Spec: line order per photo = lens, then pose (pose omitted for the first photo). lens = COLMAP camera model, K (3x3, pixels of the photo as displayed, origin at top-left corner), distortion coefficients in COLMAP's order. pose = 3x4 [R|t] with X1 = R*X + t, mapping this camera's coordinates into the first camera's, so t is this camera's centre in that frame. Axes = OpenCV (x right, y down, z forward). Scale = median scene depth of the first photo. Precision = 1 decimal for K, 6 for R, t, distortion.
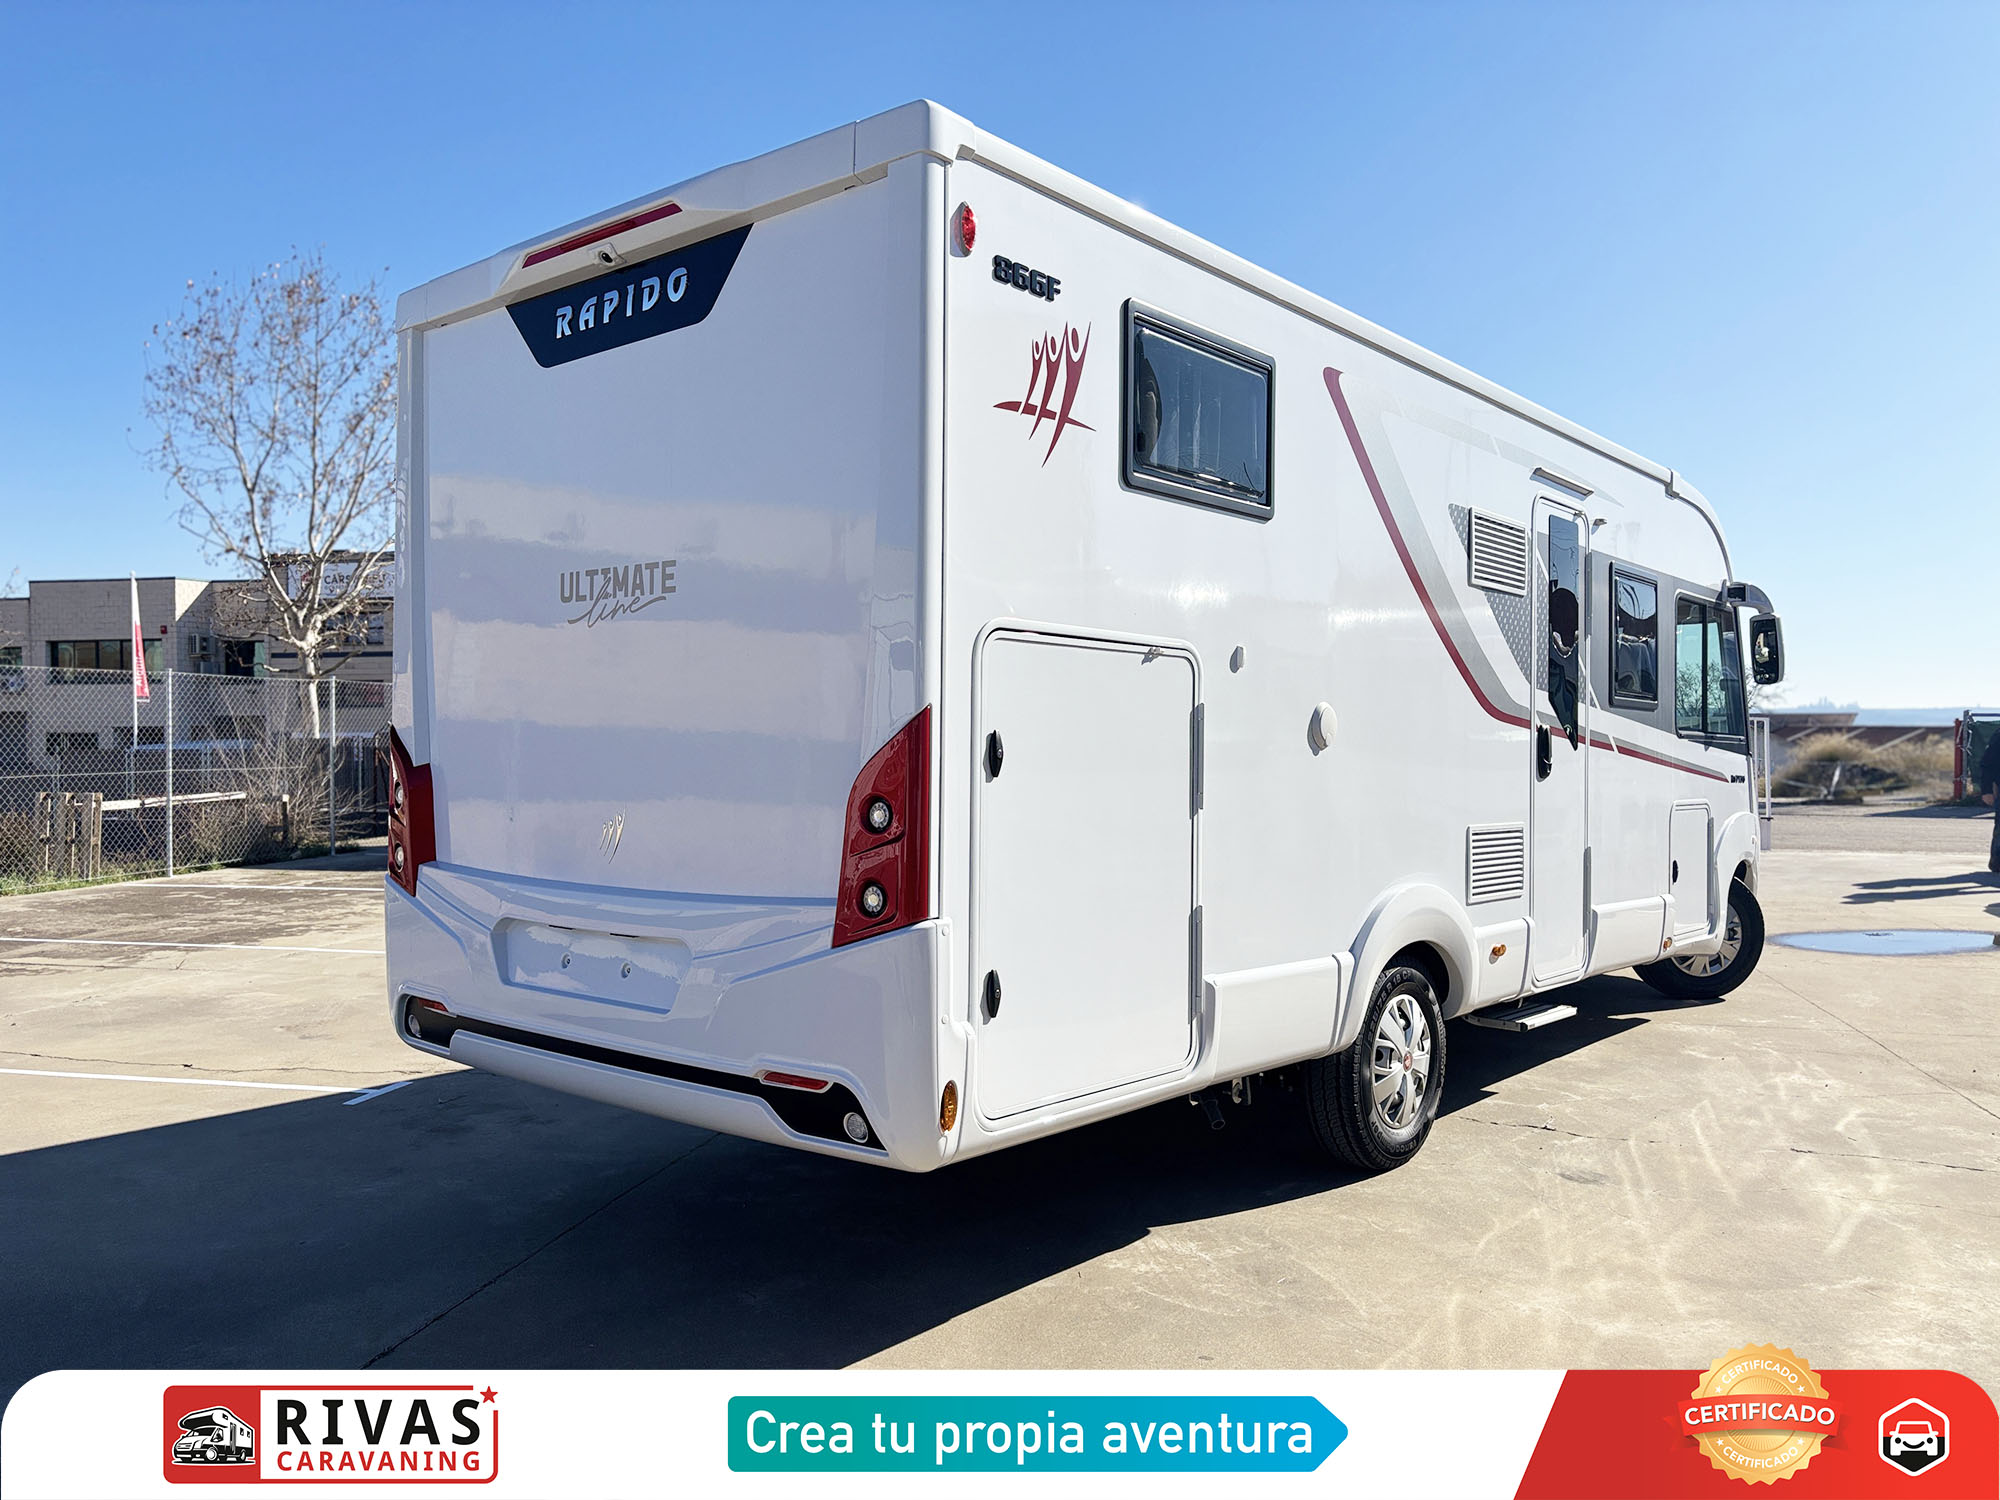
lens RADIAL K [[1551.0, 0, 1000.0], [0, 1551.0, 750.0], [0, 0, 1]] dist [0.000706, -0.002956]
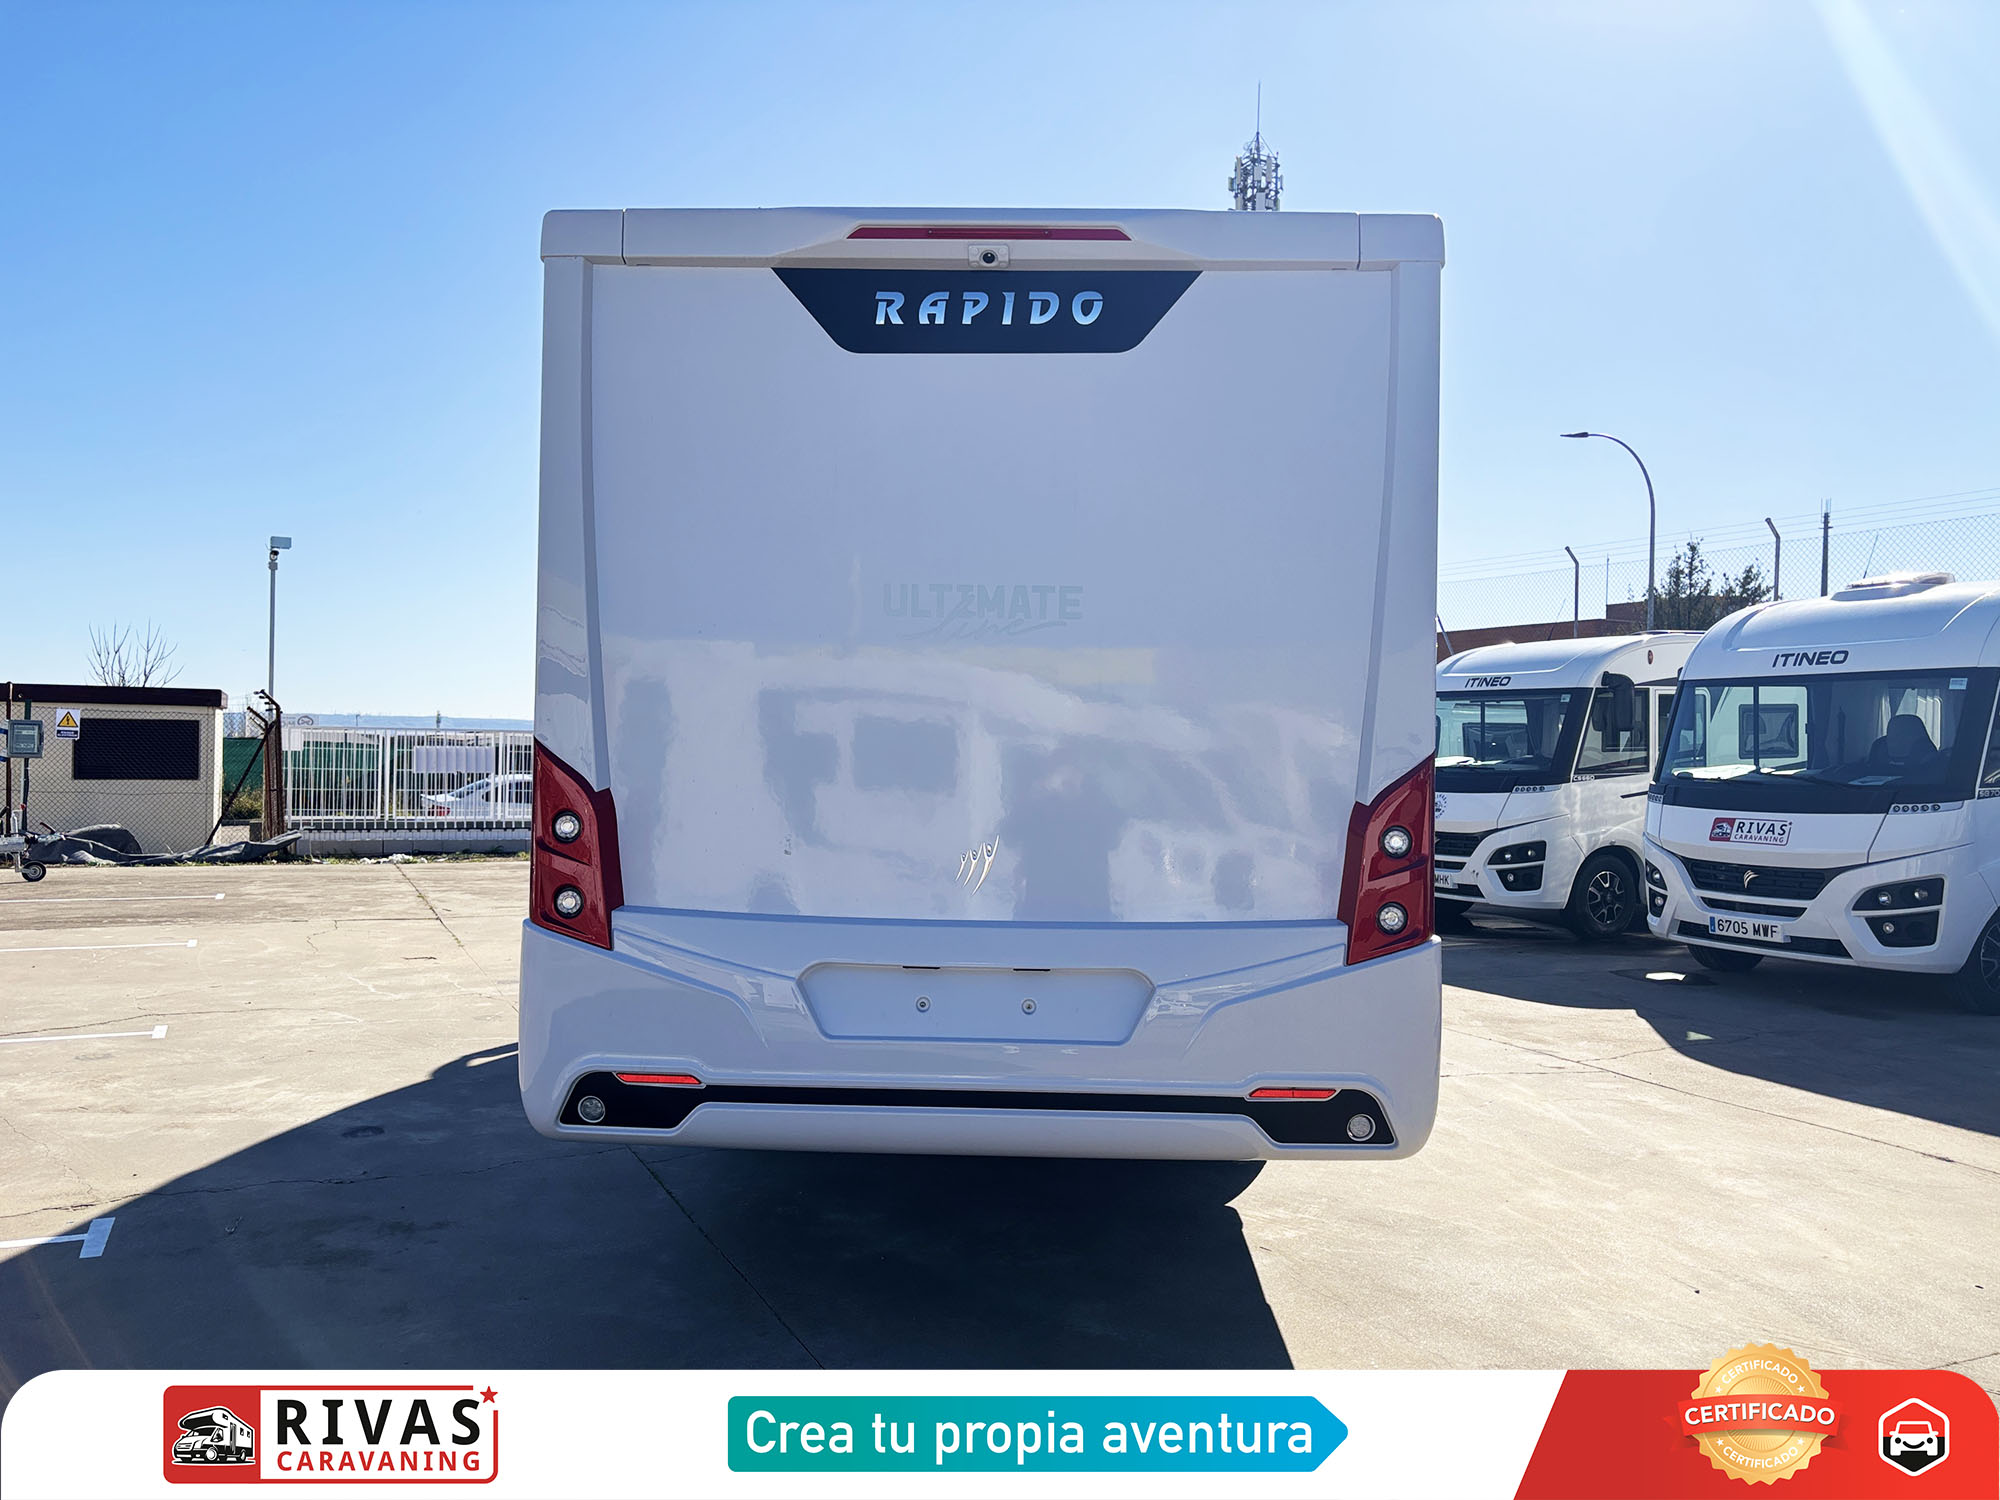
lens RADIAL K [[1551.0, 0, 1000.0], [0, 1551.0, 750.0], [0, 0, 1]] dist [0.000706, -0.002956]
pose [[0.773900, 0.018549, 0.633036, -0.824353], [-0.014933, 0.999828, -0.011041, -0.006929], [-0.633132, -0.000908, 0.774043, 0.257593]]
